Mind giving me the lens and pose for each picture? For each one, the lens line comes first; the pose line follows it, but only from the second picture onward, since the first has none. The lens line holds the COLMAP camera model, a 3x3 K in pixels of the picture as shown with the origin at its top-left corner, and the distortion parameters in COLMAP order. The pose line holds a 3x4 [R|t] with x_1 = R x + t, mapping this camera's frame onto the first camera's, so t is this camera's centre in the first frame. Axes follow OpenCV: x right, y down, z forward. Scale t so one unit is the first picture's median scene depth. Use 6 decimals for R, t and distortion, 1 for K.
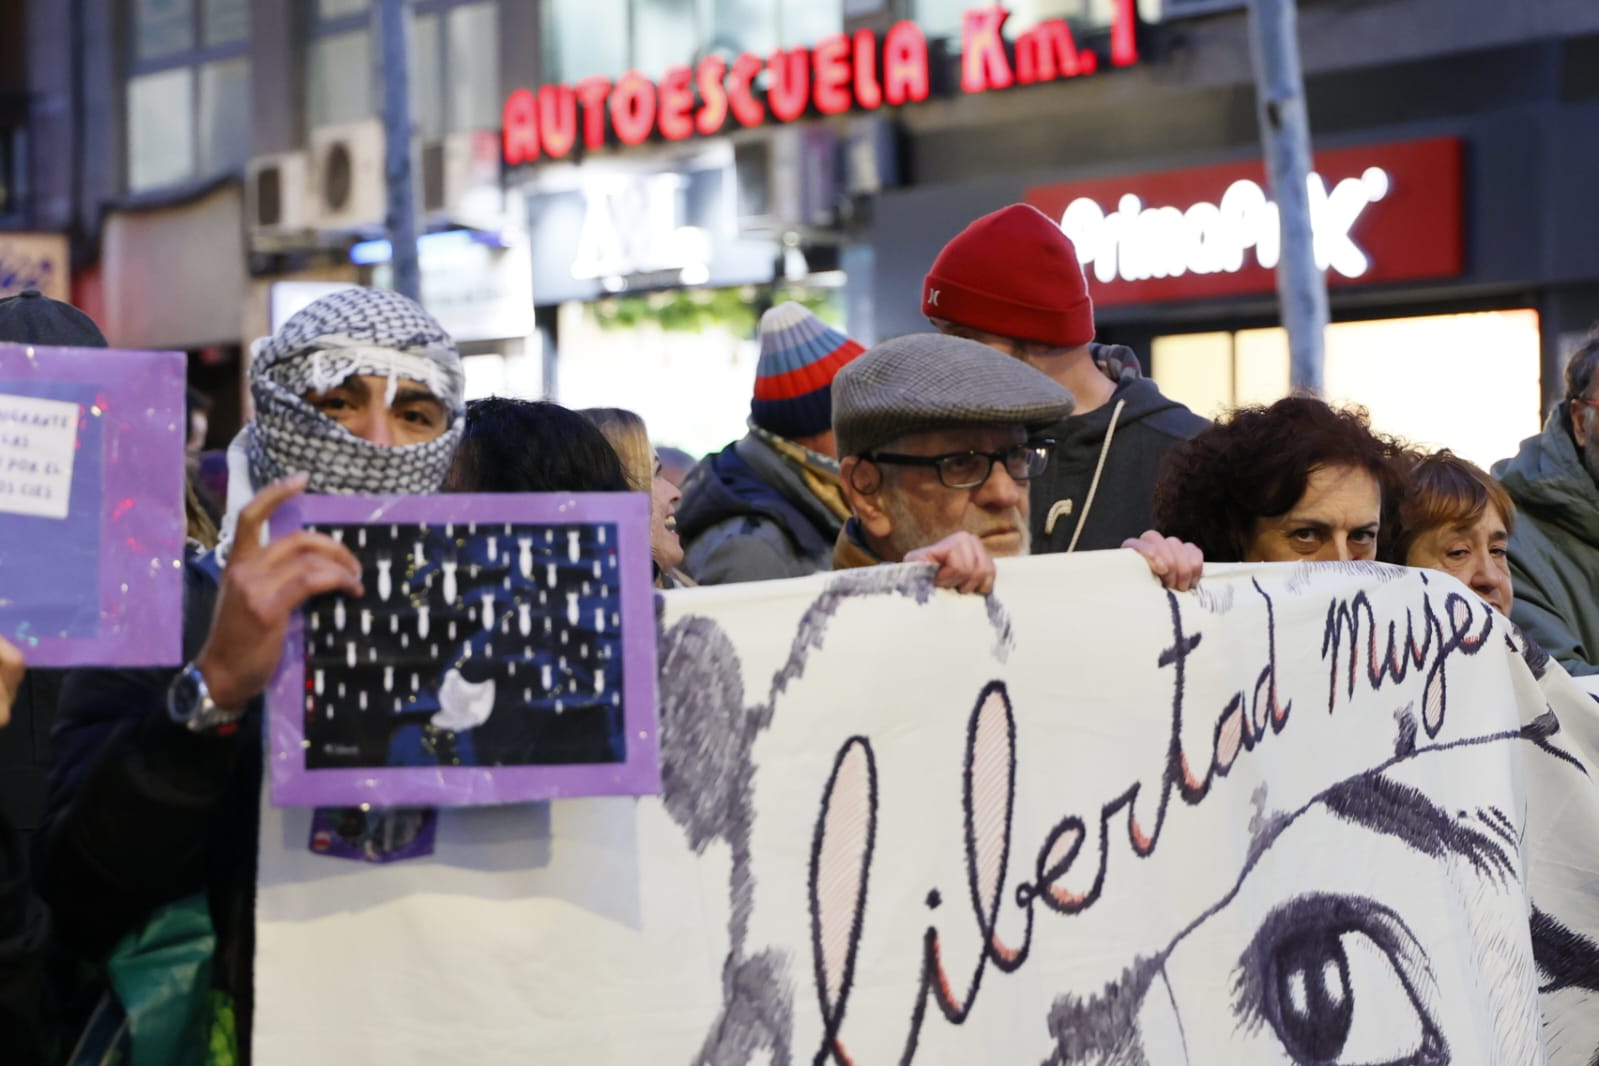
lens RADIAL K [[4668.7, 0, 799.5], [0, 4668.7, 533.0], [0, 0, 1]] dist [-0.016337, -0.429888]
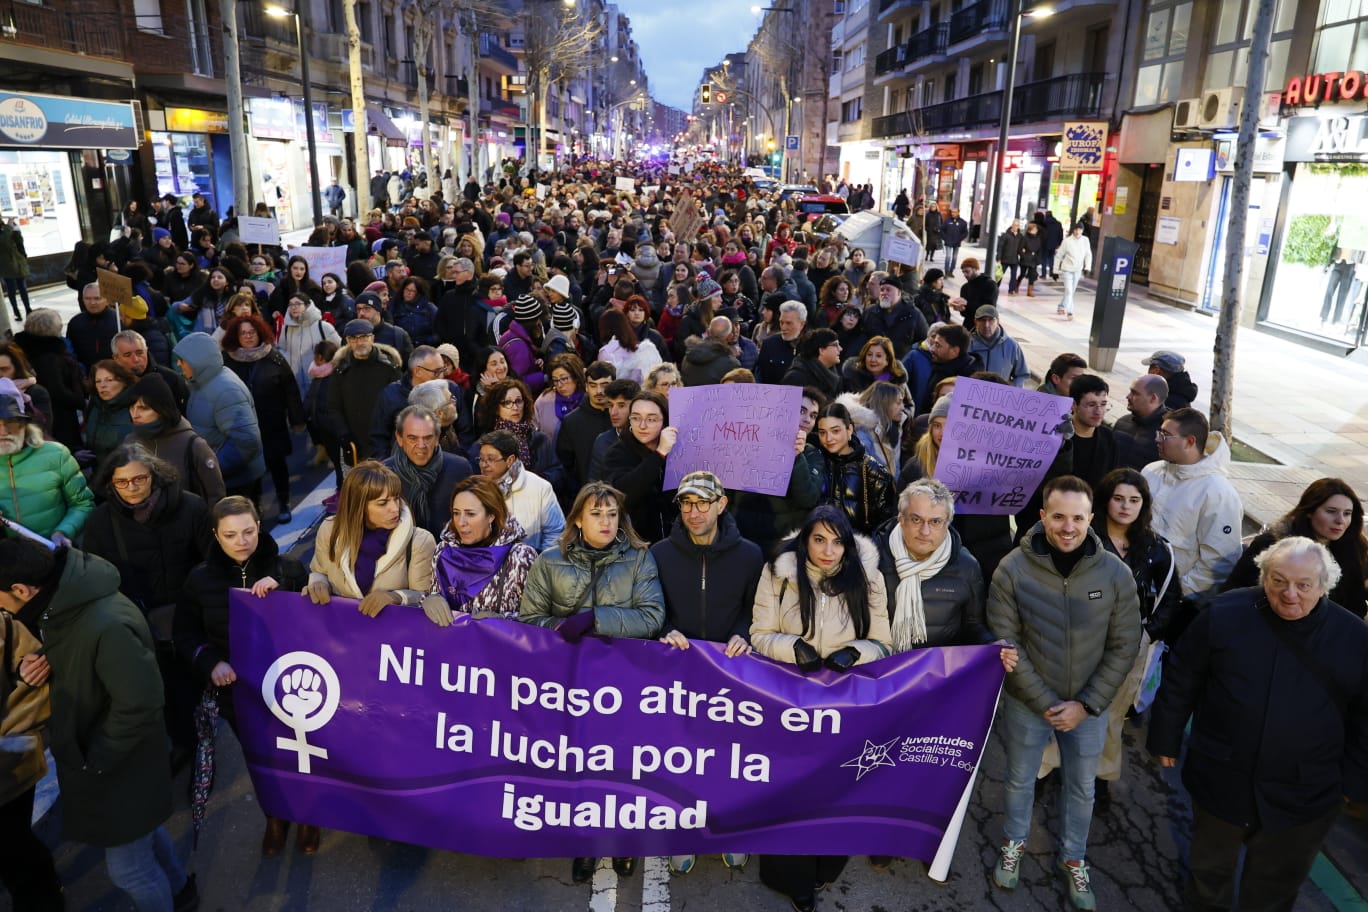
lens RADIAL K [[943.0, 0, 684.0], [0, 943.0, 456.0], [0, 0, 1]] dist [0.000929, -0.003390]
pose [[0.839549, 0.187065, -0.510063, -0.041189], [-0.021479, 0.949546, 0.312892, -0.053510], [0.542859, -0.251733, 0.801208, 0.358678]]
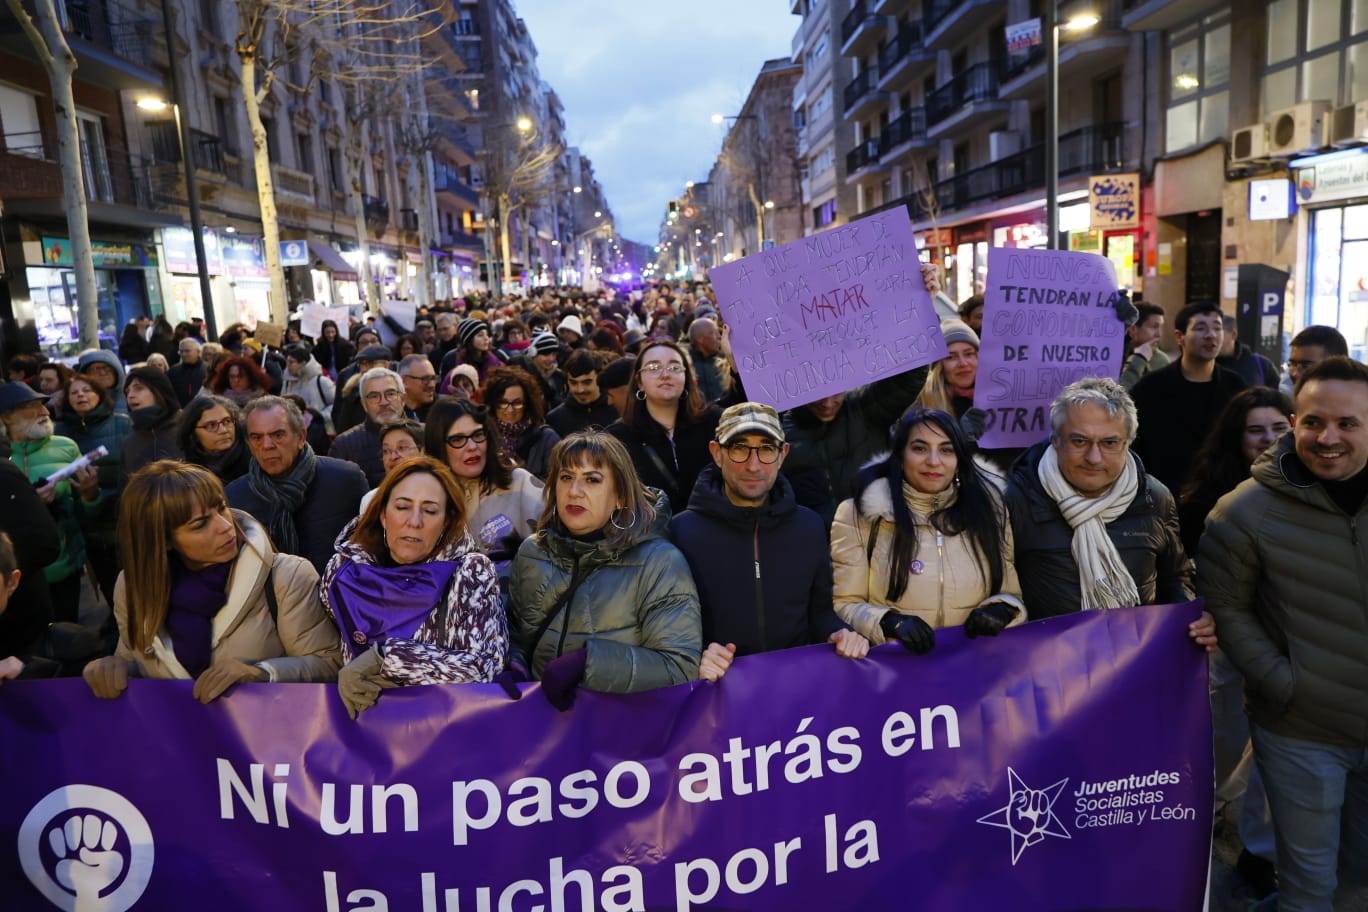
lens RADIAL K [[943.0, 0, 684.0], [0, 943.0, 456.0], [0, 0, 1]] dist [0.000929, -0.003390]
pose [[0.855309, 0.050267, -0.515674, -0.115570], [0.054857, 0.980903, 0.186603, -0.023705], [0.515206, -0.187891, 0.836217, 0.467605]]
